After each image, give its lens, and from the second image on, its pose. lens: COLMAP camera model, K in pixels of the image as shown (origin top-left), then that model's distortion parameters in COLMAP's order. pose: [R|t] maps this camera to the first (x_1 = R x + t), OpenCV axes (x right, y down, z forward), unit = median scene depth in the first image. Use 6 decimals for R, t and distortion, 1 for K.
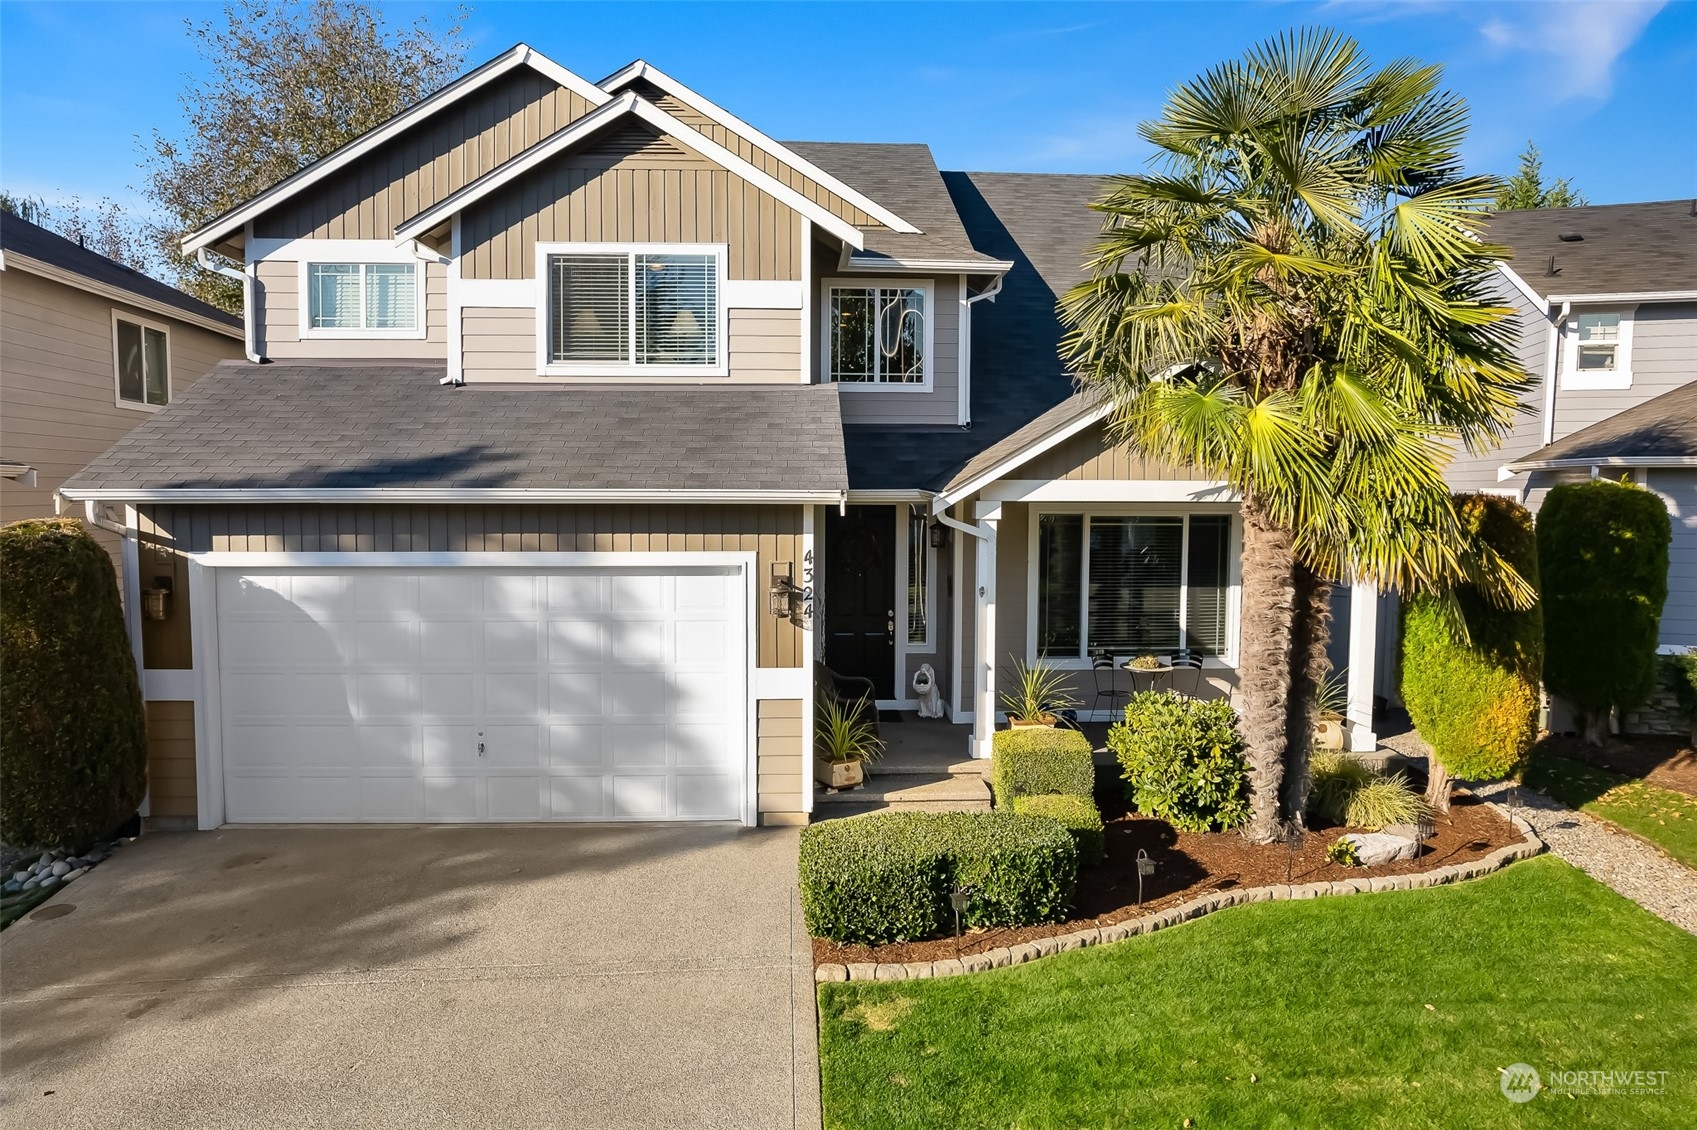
lens RADIAL K [[1110.6, 0, 848.5], [0, 1110.6, 565.0], [0, 0, 1]] dist [-0.077811, 0.076649]
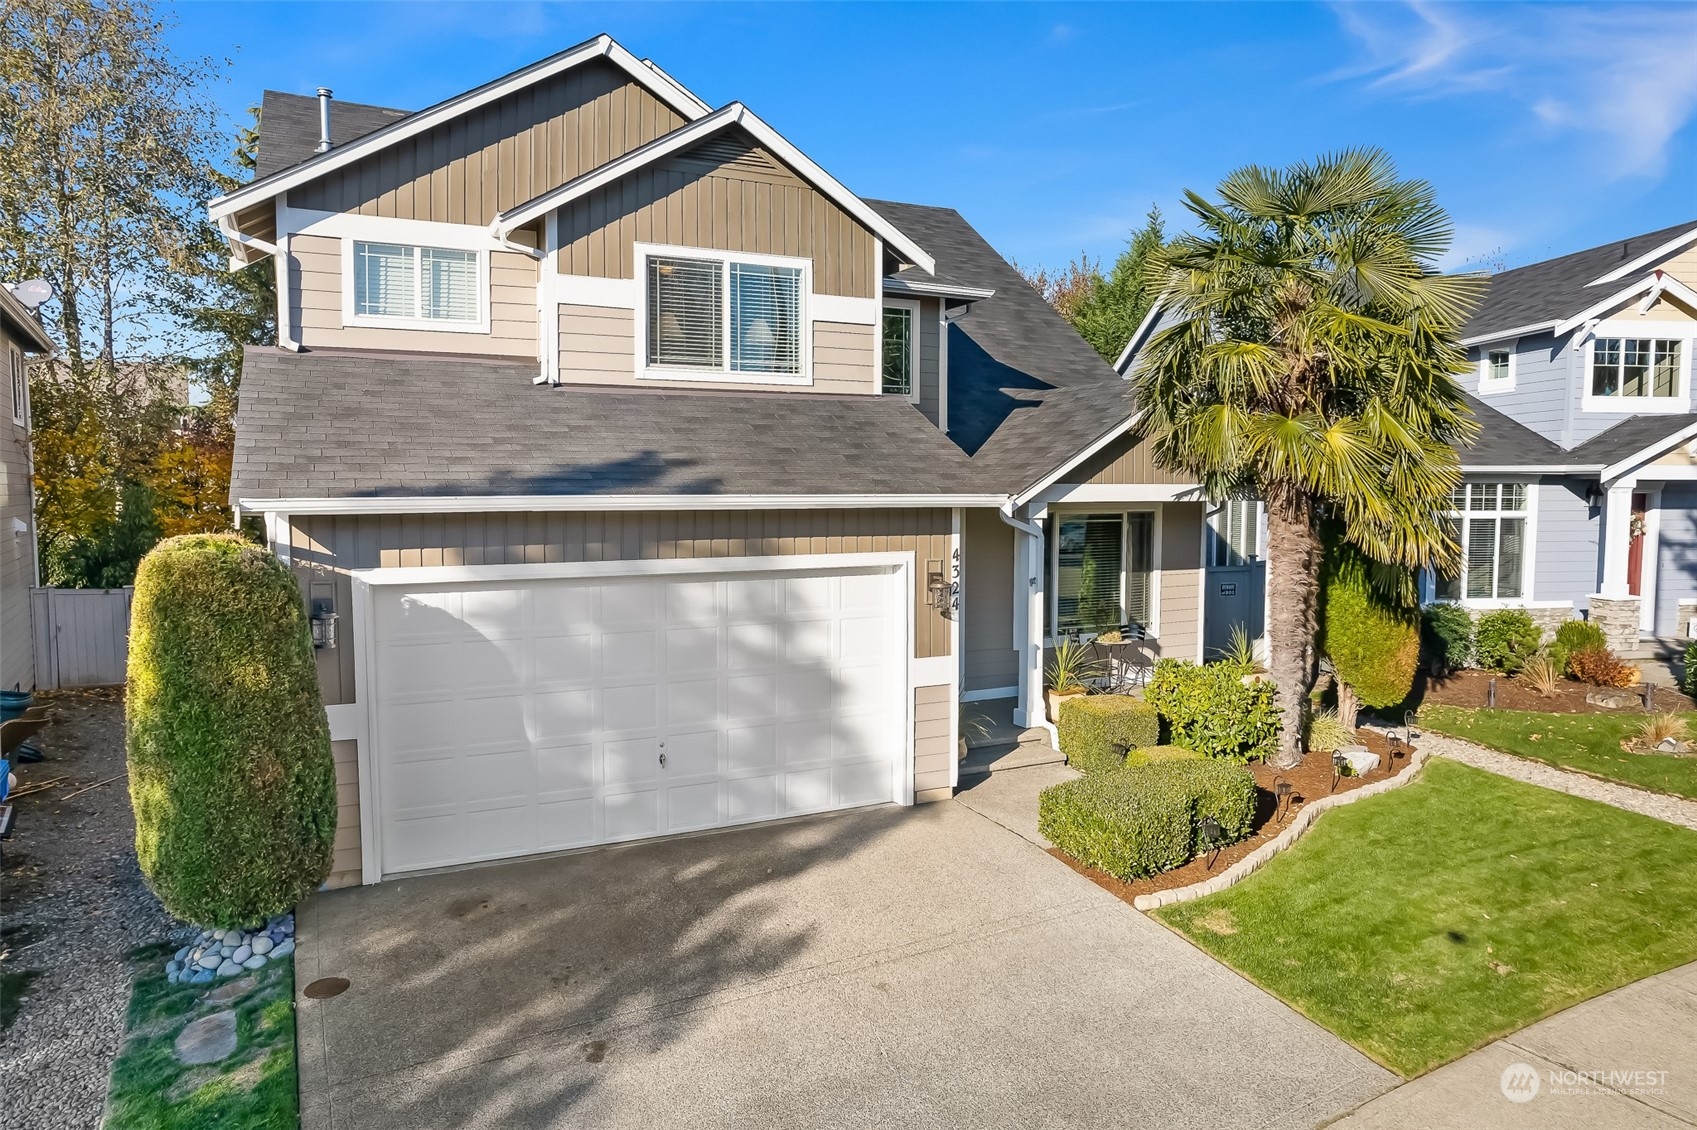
lens RADIAL K [[1110.6, 0, 848.5], [0, 1110.6, 565.0], [0, 0, 1]] dist [-0.077811, 0.076649]
pose [[0.914621, -0.032240, 0.403024, -0.566042], [0.031598, 0.999467, 0.008243, -0.009481], [-0.403075, 0.005195, 0.915152, 0.031359]]
